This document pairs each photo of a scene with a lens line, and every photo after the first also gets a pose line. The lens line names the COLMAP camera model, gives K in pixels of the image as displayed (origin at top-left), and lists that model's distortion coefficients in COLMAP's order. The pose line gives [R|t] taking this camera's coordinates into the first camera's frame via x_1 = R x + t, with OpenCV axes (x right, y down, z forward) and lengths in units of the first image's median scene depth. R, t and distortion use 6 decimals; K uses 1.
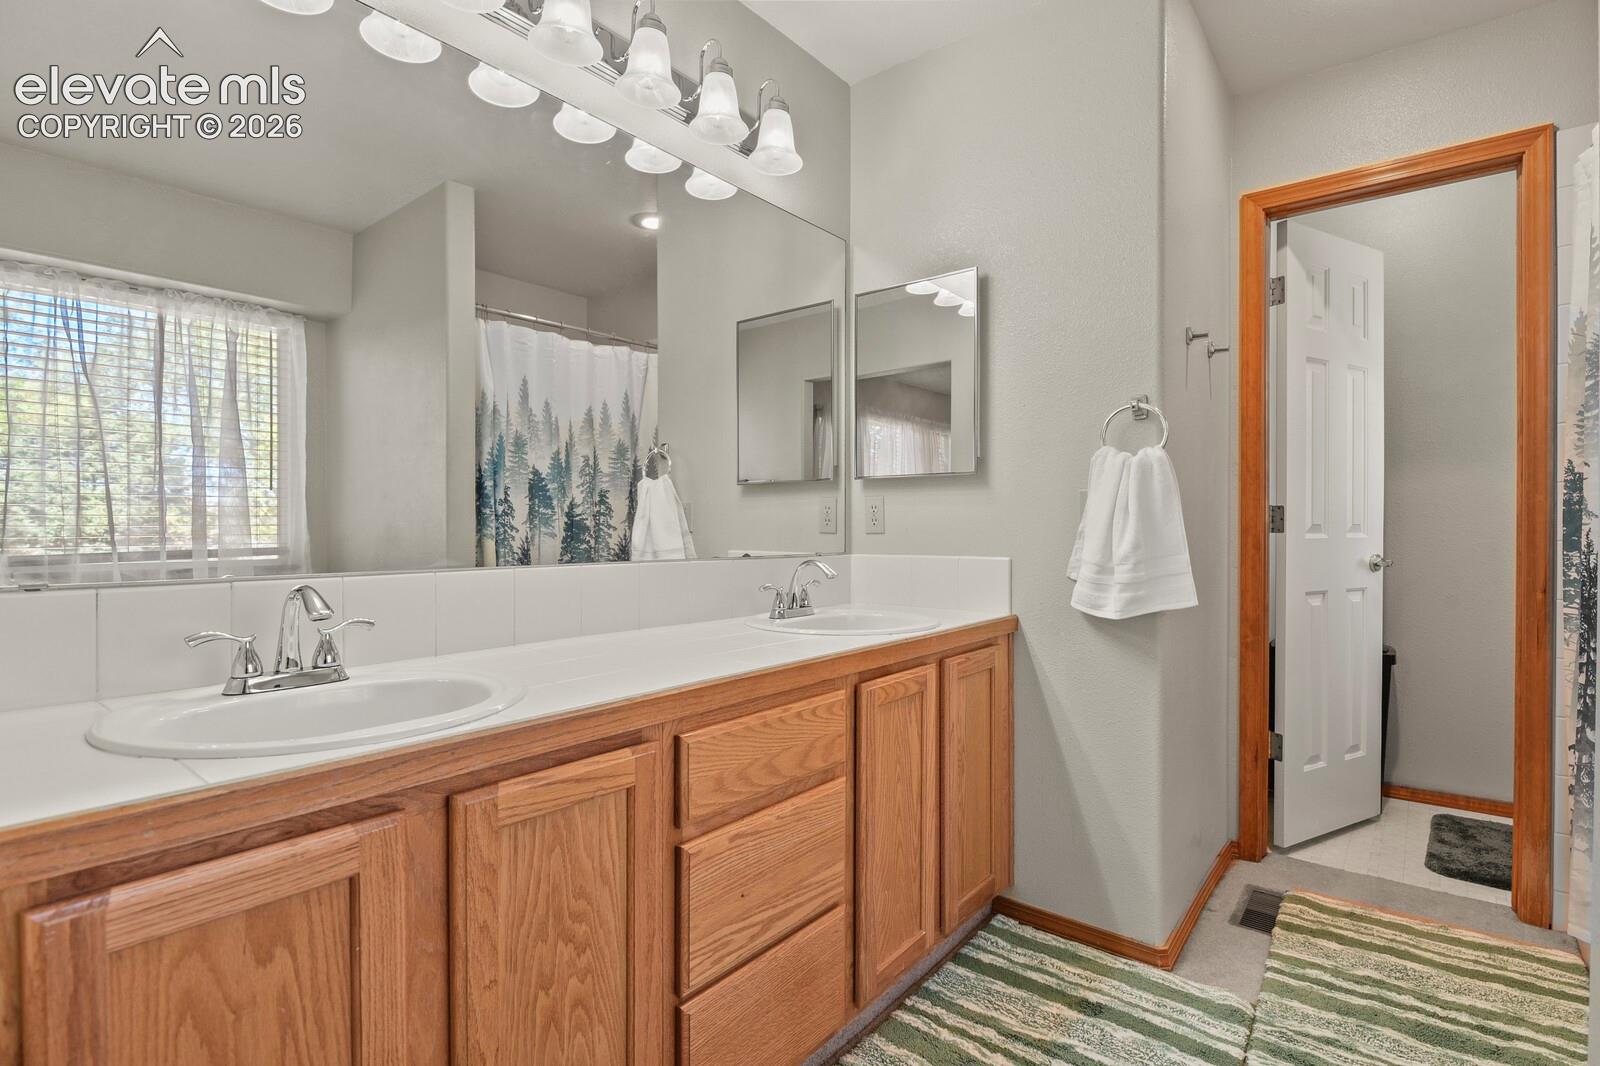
lens RADIAL K [[774.6, 0, 809.4], [0, 774.6, 532.7], [0, 0, 1]] dist [-0.006102, -0.005086]
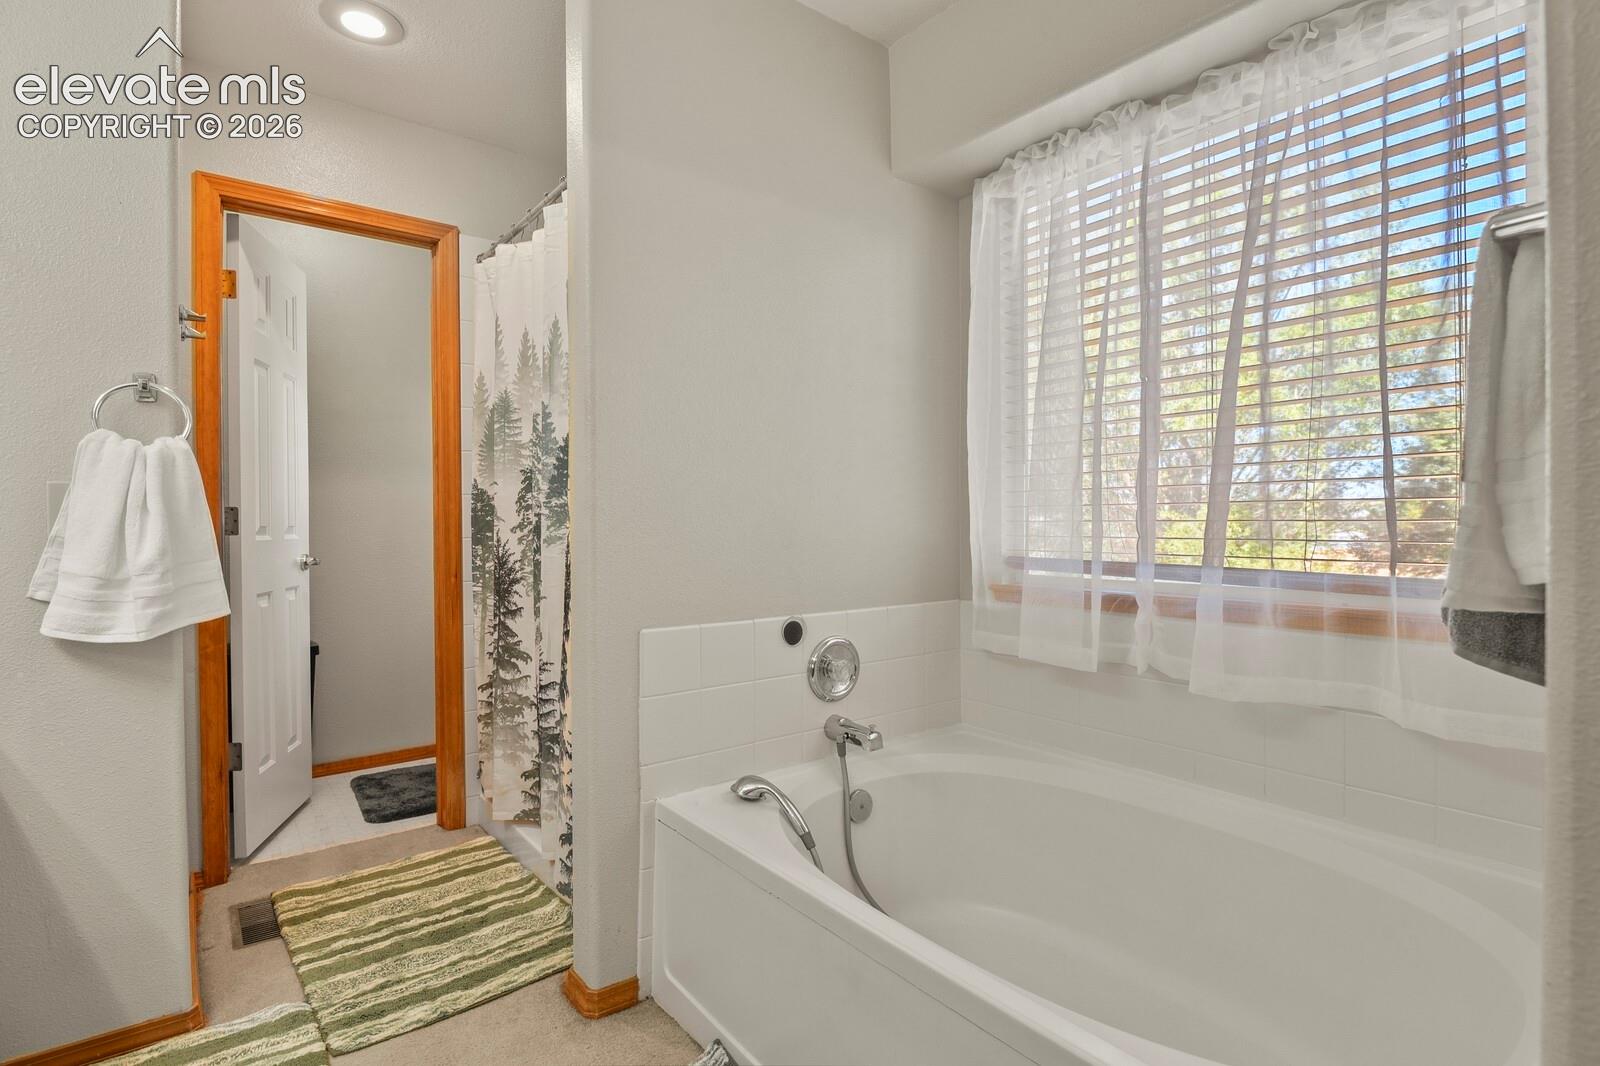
lens RADIAL K [[774.6, 0, 811.0], [0, 774.6, 531.6], [0, 0, 1]] dist [-0.006102, -0.005086]
pose [[0.217170, -0.008119, 0.976100, -0.221385], [0.012321, 0.999909, 0.005576, -0.000920], [-0.976056, 0.010816, 0.217251, 0.106493]]
